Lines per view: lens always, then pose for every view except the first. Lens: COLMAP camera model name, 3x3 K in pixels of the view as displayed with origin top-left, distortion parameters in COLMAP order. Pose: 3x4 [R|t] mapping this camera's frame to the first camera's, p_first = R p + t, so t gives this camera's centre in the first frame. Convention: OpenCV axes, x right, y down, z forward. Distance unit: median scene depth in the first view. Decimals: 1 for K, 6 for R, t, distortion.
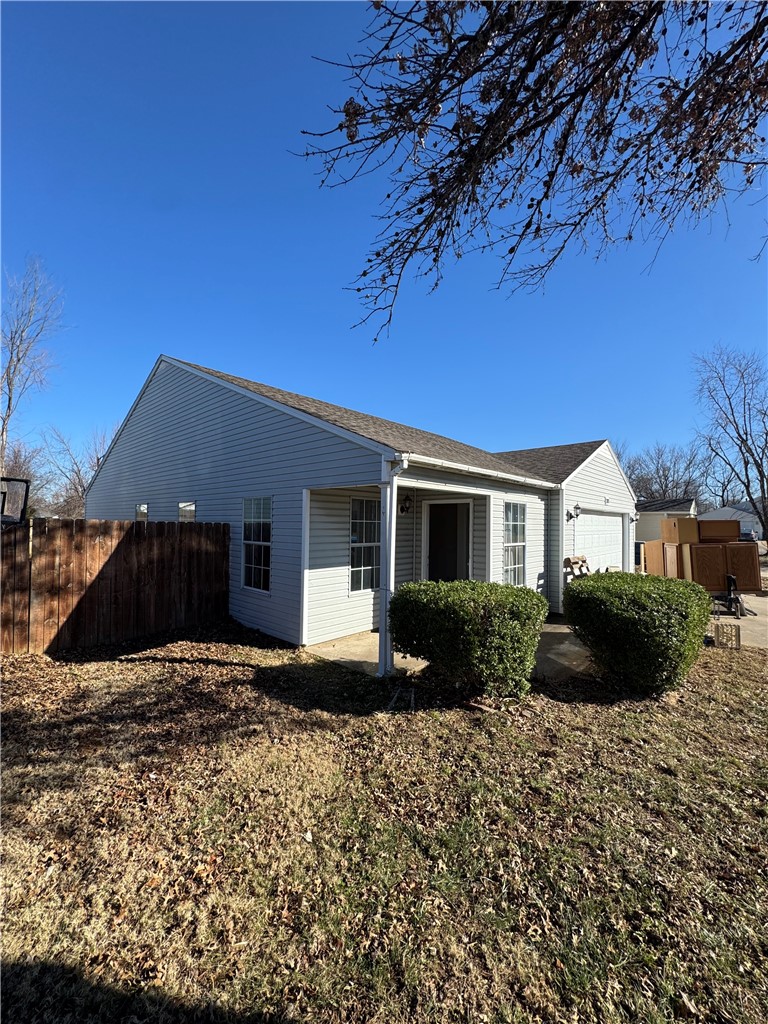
lens RADIAL K [[407.4, 0, 384.1], [0, 407.4, 512.9], [0, 0, 1]] dist [-0.000230, 0.000314]
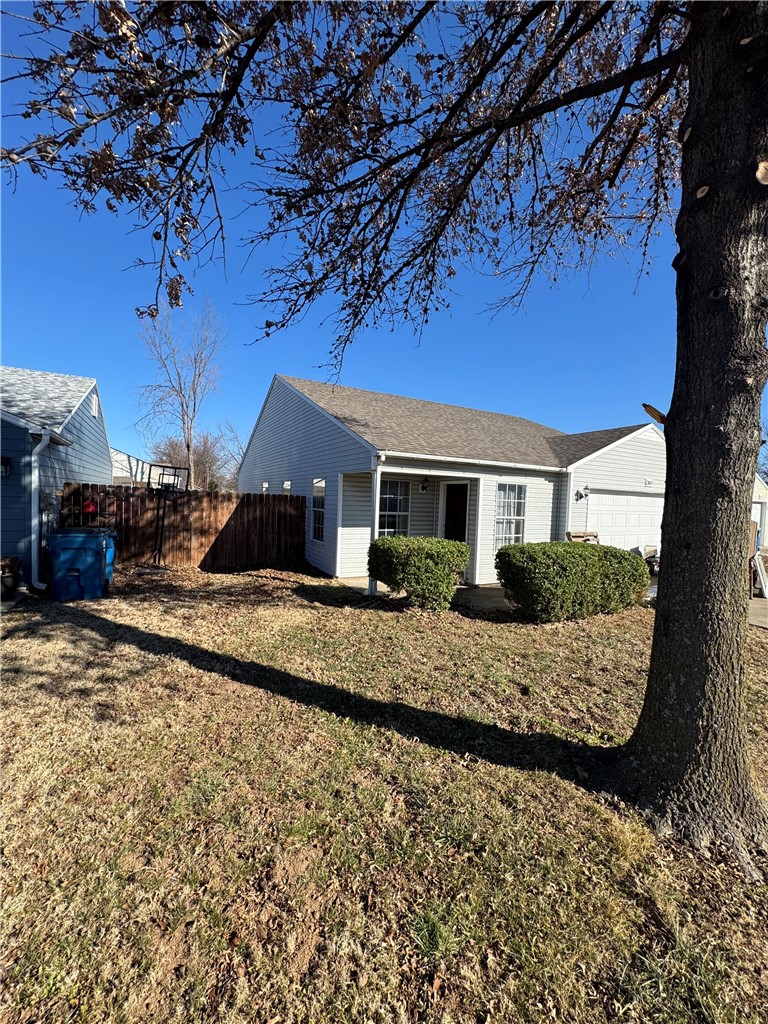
lens RADIAL K [[407.4, 0, 384.1], [0, 407.4, 512.9], [0, 0, 1]] dist [-0.000230, 0.000314]
pose [[0.946877, 0.033405, -0.319856, 0.467335], [-0.016079, 0.998264, 0.056659, -0.001060], [0.321193, -0.048507, 0.945771, -0.382239]]
